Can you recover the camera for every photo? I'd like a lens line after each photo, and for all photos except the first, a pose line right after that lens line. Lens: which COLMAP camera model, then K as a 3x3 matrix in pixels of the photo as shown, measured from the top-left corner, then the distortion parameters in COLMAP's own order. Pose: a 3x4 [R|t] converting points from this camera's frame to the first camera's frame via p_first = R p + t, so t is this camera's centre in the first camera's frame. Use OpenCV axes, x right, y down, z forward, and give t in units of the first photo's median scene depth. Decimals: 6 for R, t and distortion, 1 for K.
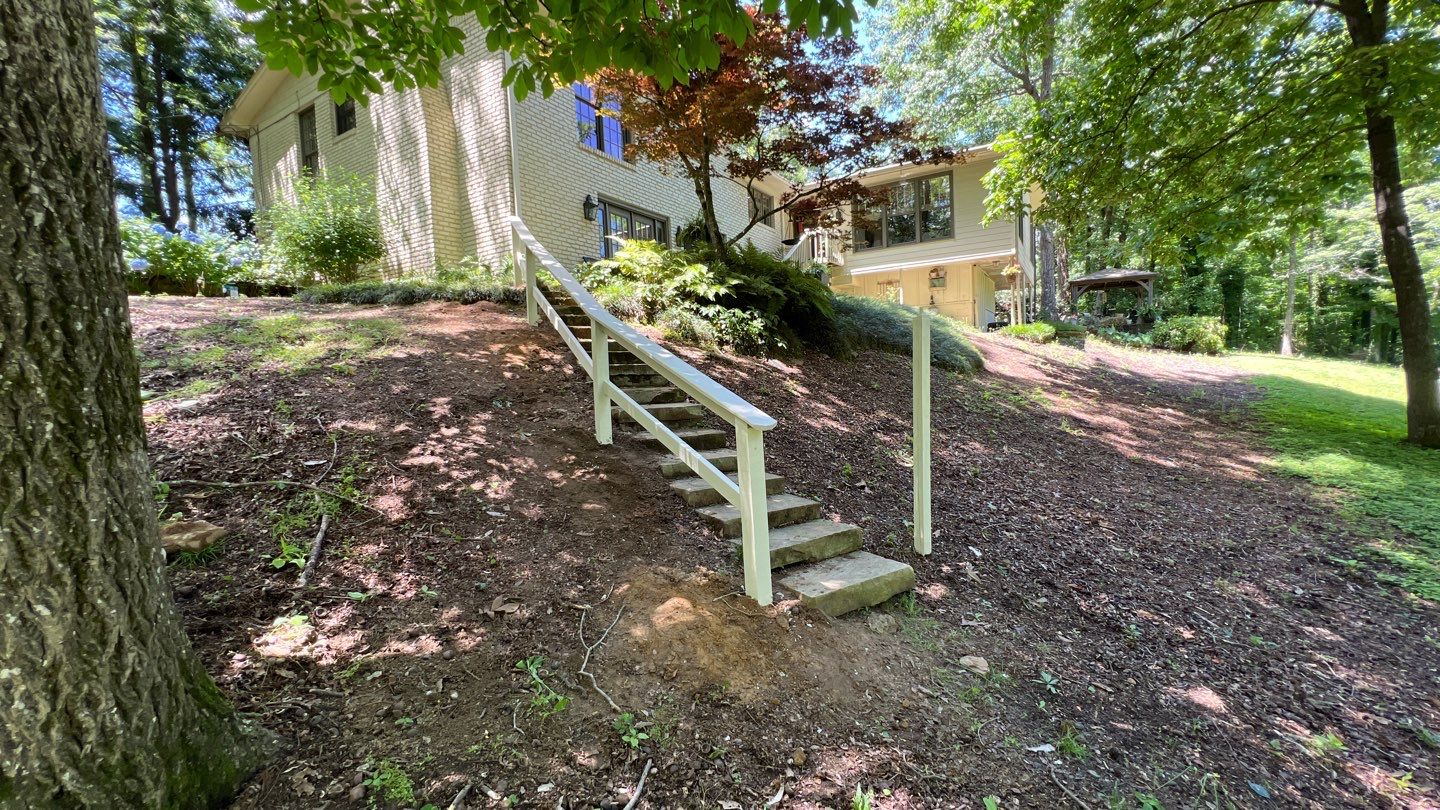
lens RADIAL K [[576.2, 0, 716.5], [0, 576.2, 400.7], [0, 0, 1]] dist [-0.001469, 0.000630]
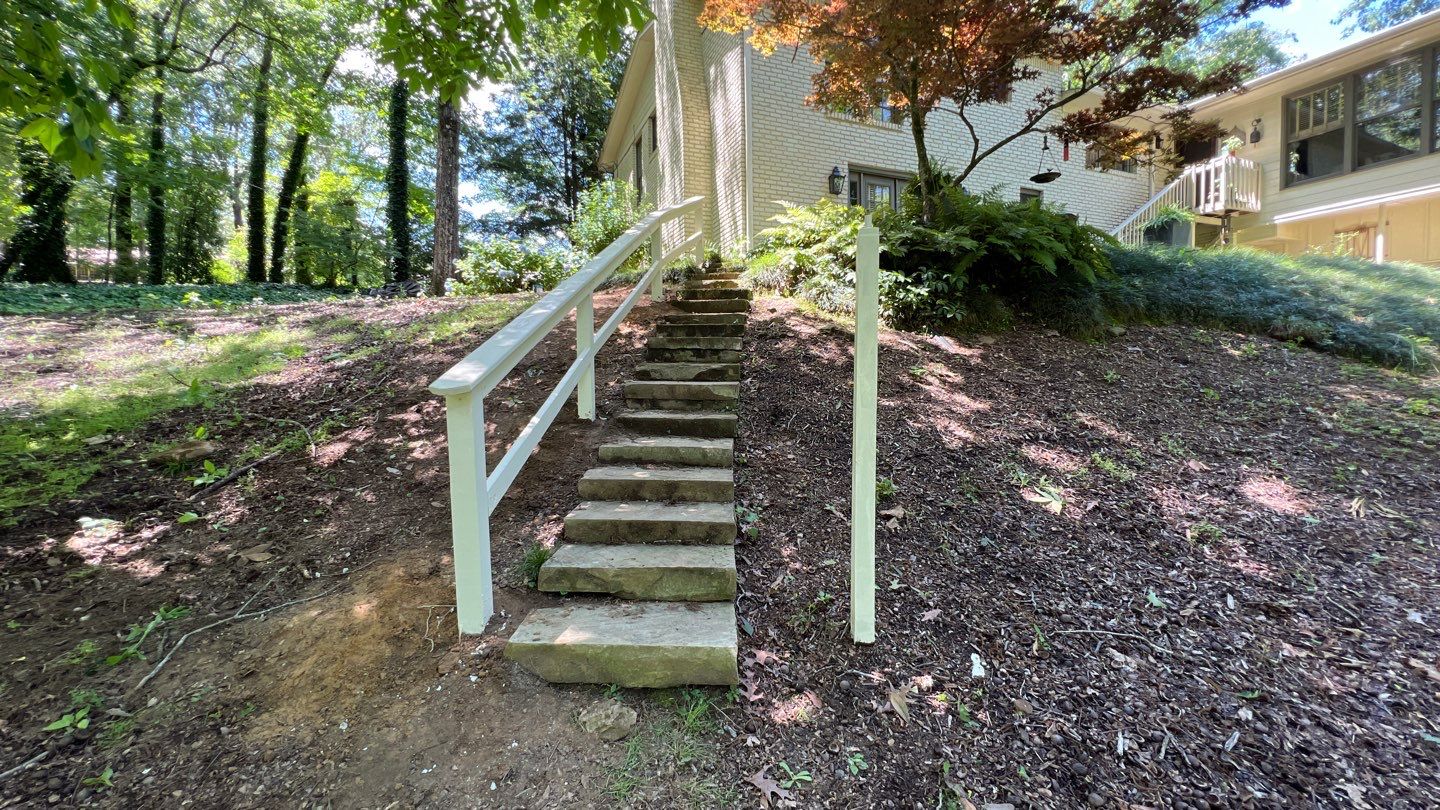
lens RADIAL K [[576.2, 0, 716.5], [0, 576.2, 400.7], [0, 0, 1]] dist [-0.001469, 0.000630]
pose [[0.809799, 0.056502, -0.583980, 0.304377], [-0.052105, 0.998345, 0.024340, 0.008744], [0.584389, 0.010718, 0.811403, 0.233384]]
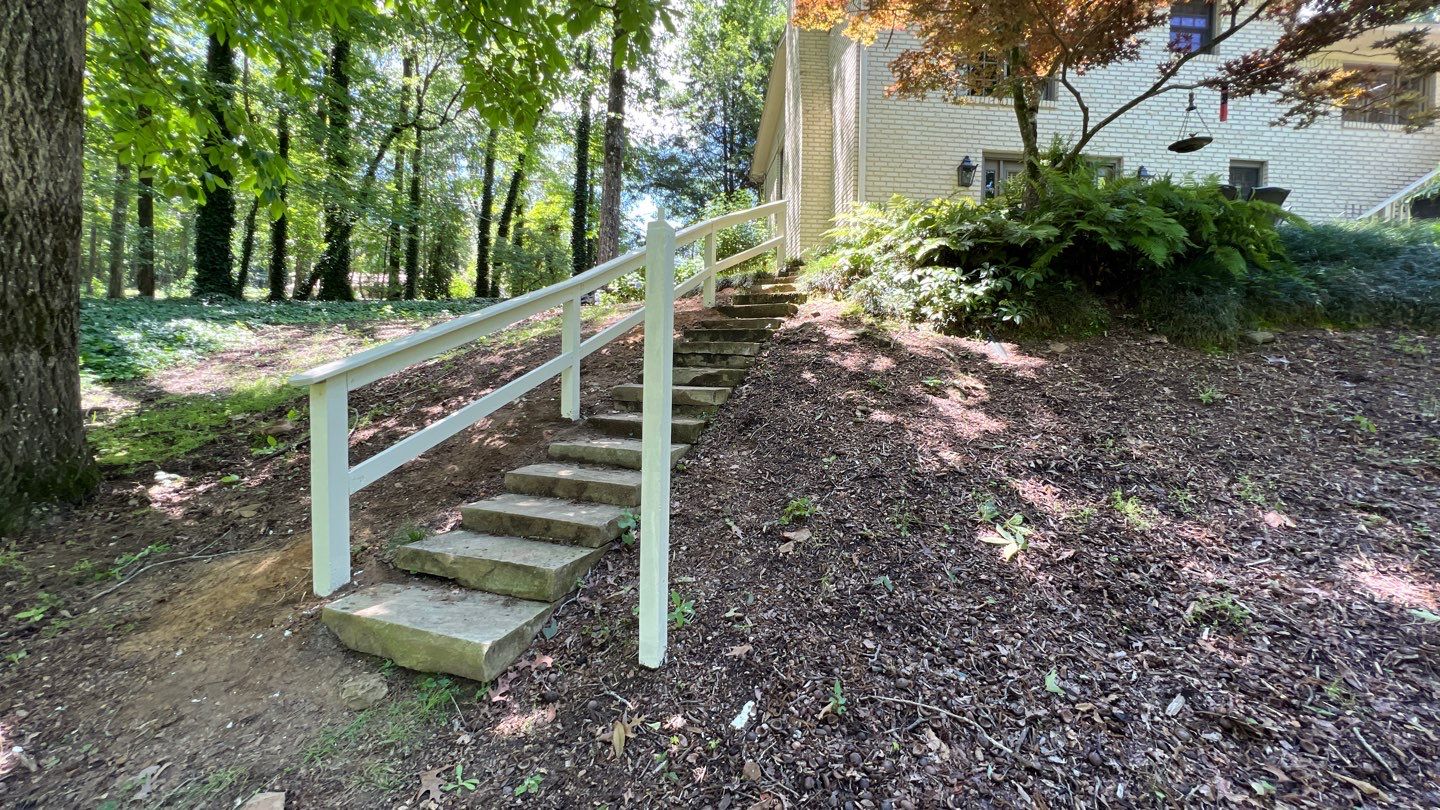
lens RADIAL K [[576.2, 0, 716.5], [0, 576.2, 400.7], [0, 0, 1]] dist [-0.001469, 0.000630]
pose [[0.585779, 0.074076, -0.807078, 0.437519], [-0.082129, 0.996114, 0.031817, -0.002191], [0.806299, 0.047646, 0.589586, 0.384300]]
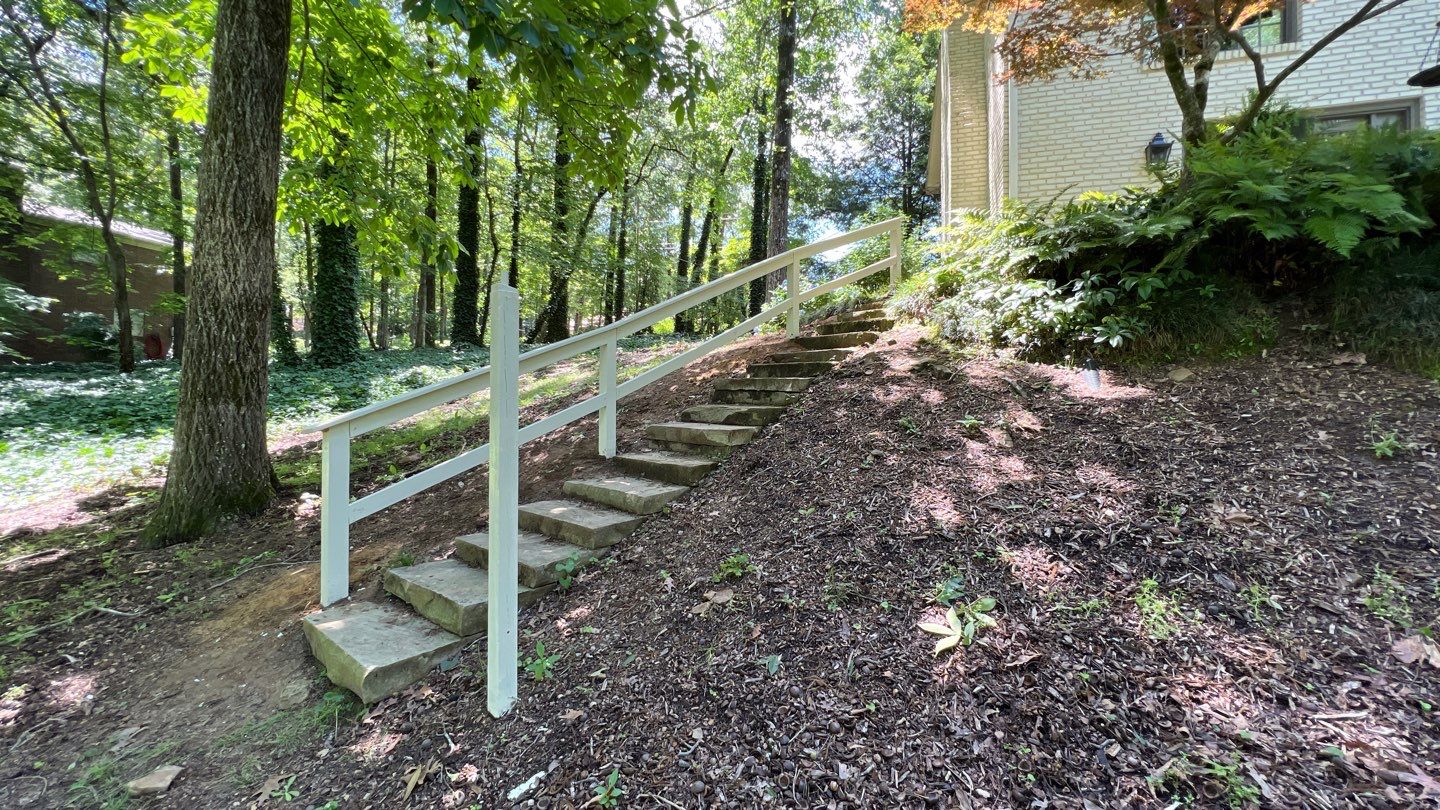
lens RADIAL K [[576.2, 0, 716.5], [0, 576.2, 400.7], [0, 0, 1]] dist [-0.001469, 0.000630]
pose [[0.265219, 0.034279, -0.963579, 0.503496], [-0.067429, 0.997580, 0.016930, -0.030840], [0.961828, 0.060483, 0.266889, 0.554424]]
